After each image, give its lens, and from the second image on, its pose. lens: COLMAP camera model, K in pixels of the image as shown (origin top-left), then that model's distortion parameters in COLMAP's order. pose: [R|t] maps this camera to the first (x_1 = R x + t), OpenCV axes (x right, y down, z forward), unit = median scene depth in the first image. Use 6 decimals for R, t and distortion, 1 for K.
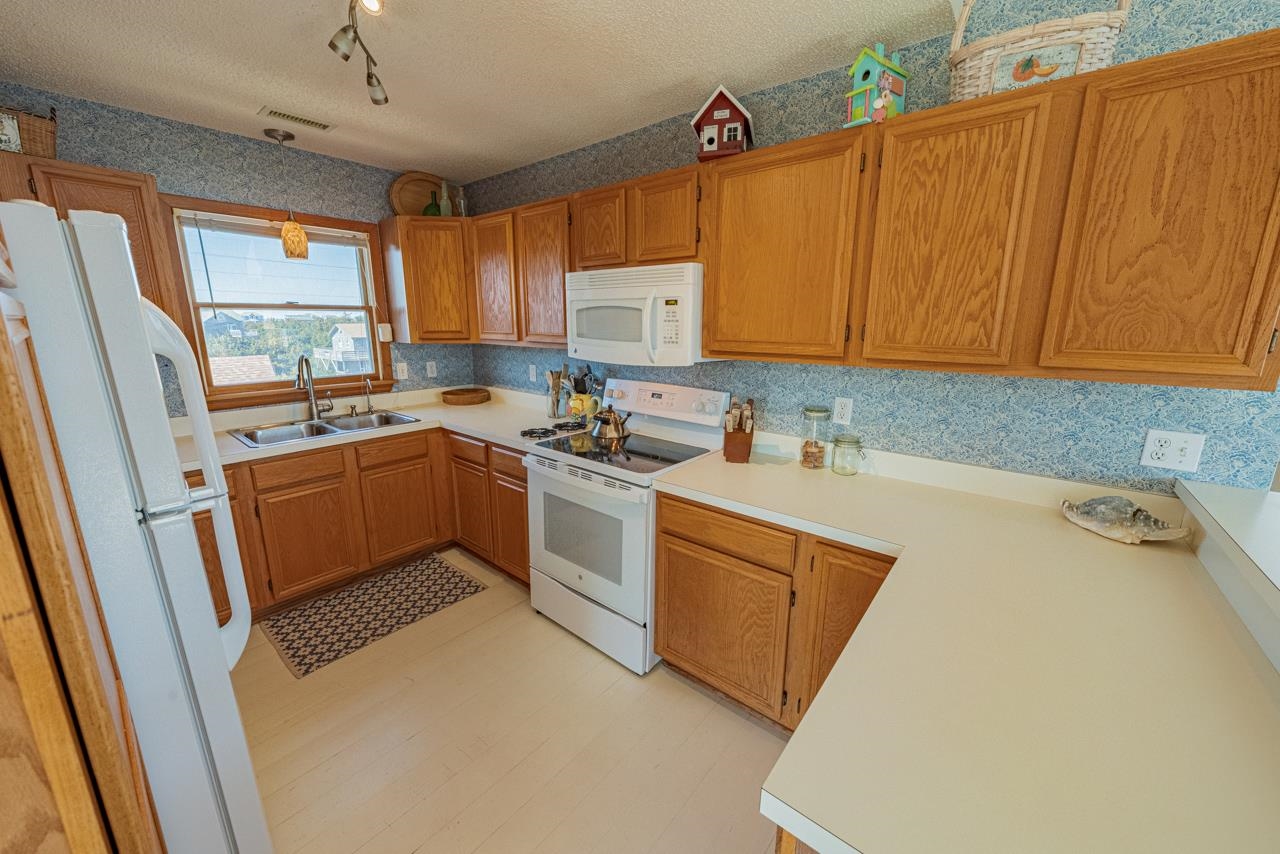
lens RADIAL K [[456.6, 0, 632.0], [0, 456.6, 423.5], [0, 0, 1]] dist [-0.001426, 0.000185]
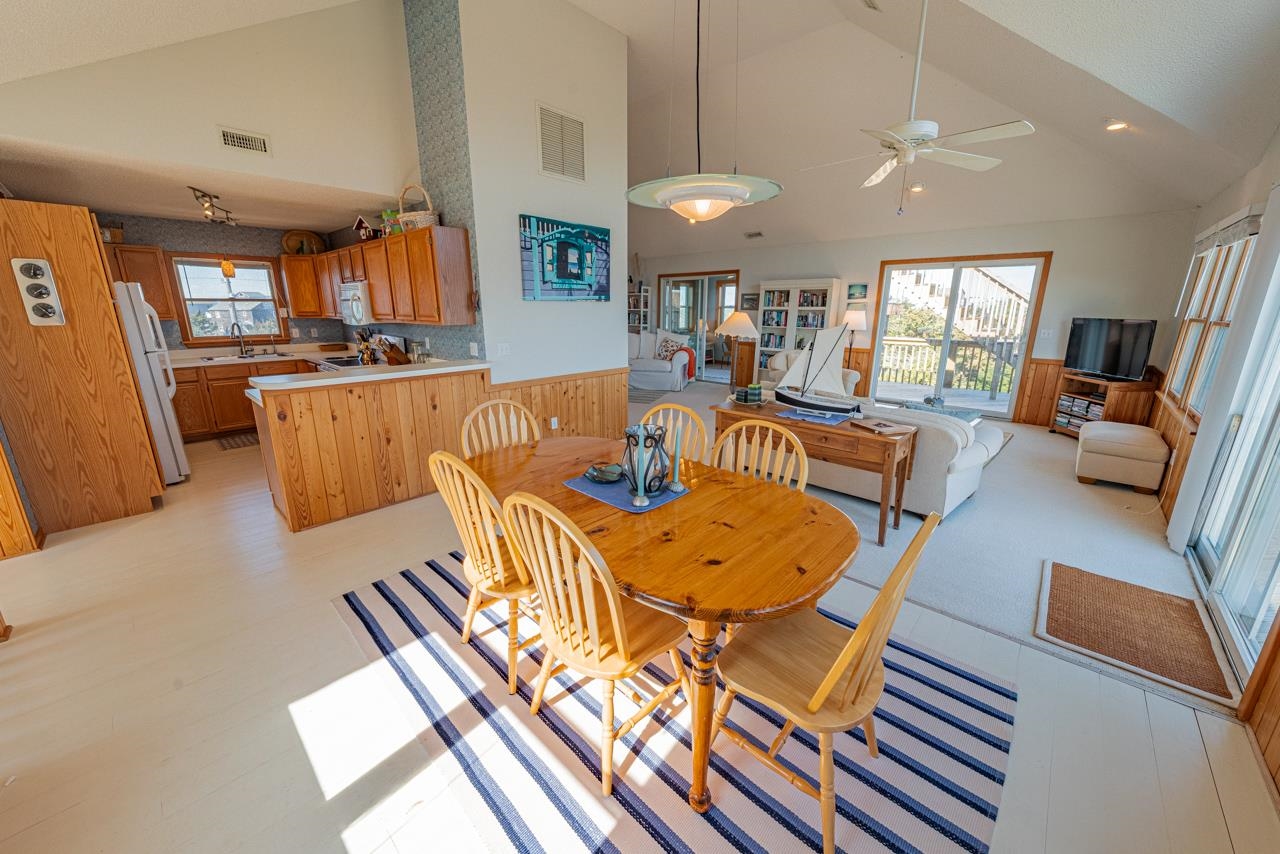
lens RADIAL K [[456.6, 0, 642.2], [0, 456.6, 424.8], [0, 0, 1]] dist [-0.001426, 0.000185]
pose [[0.998372, 0.012121, -0.055733, 1.178234], [-0.010402, 0.999464, 0.031039, 0.216571], [0.056079, -0.030409, 0.997963, -0.931908]]
